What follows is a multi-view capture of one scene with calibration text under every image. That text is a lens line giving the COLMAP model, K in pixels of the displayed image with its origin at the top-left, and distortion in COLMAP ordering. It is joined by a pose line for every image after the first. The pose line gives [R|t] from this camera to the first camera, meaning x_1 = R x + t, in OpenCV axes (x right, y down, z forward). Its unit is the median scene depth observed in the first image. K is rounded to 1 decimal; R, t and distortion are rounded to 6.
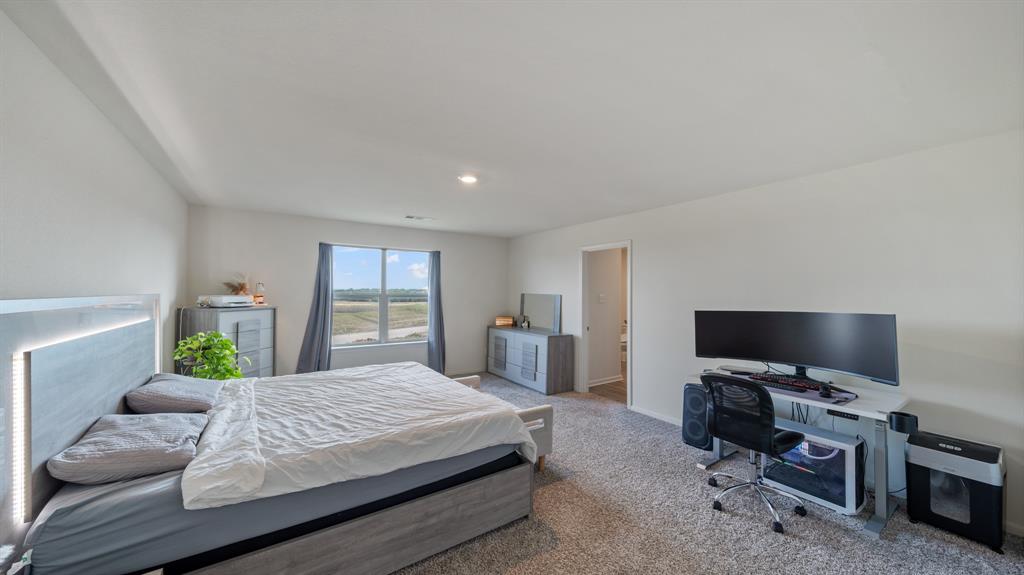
lens RADIAL K [[355.1, 0, 508.4], [0, 355.1, 286.6], [0, 0, 1]] dist [-0.009631, -0.000035]
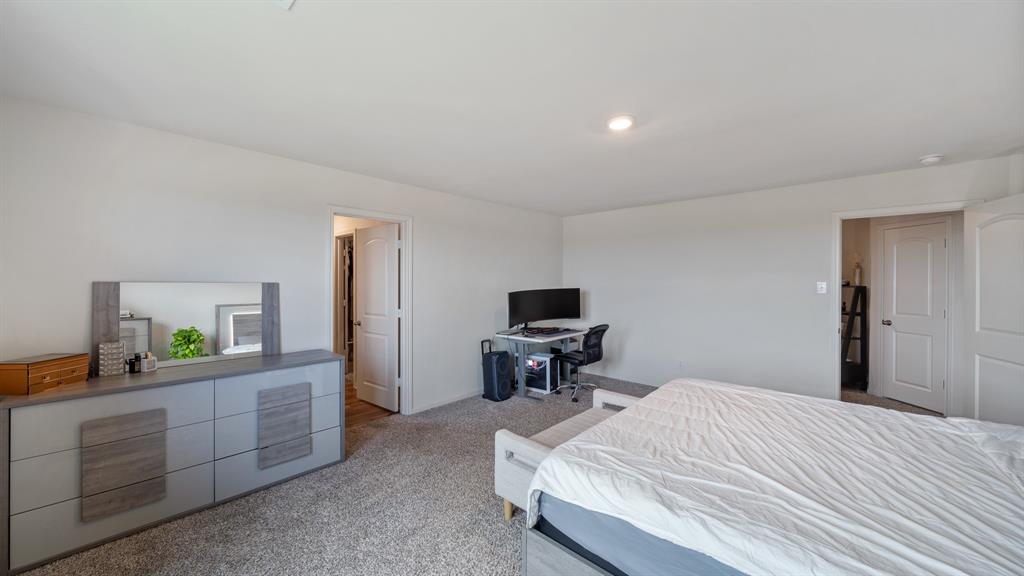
lens RADIAL K [[355.1, 0, 508.4], [0, 355.1, 287.1], [0, 0, 1]] dist [-0.009631, -0.000035]
pose [[-0.192726, -0.014404, 0.981147, -0.784841], [-0.004761, 0.999894, 0.013744, 0.037242], [-0.981241, -0.002022, -0.192774, 1.383436]]
